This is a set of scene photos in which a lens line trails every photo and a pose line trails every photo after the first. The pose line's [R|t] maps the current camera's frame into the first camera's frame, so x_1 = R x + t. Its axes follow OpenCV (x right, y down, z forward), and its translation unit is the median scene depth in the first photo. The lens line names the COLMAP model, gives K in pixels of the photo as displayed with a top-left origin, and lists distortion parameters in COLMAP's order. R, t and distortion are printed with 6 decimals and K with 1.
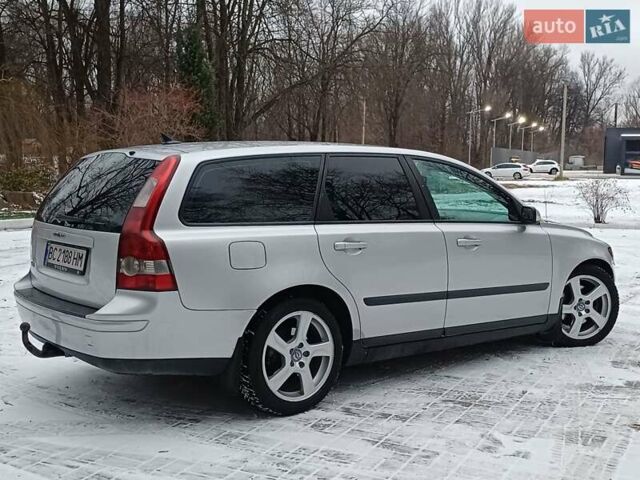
lens RADIAL K [[834.6, 0, 380.4], [0, 834.6, 190.8], [0, 0, 1]] dist [0.133352, -0.130098]
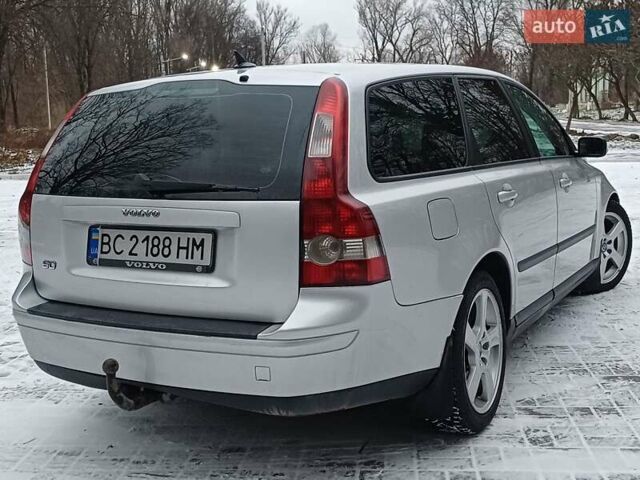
lens RADIAL K [[834.6, 0, 380.4], [0, 834.6, 190.8], [0, 0, 1]] dist [0.133352, -0.130098]
pose [[0.925764, -0.075580, 0.370472, -0.442652], [0.054122, 0.996217, 0.067994, 0.003242], [-0.374209, -0.042896, 0.926352, 0.361747]]
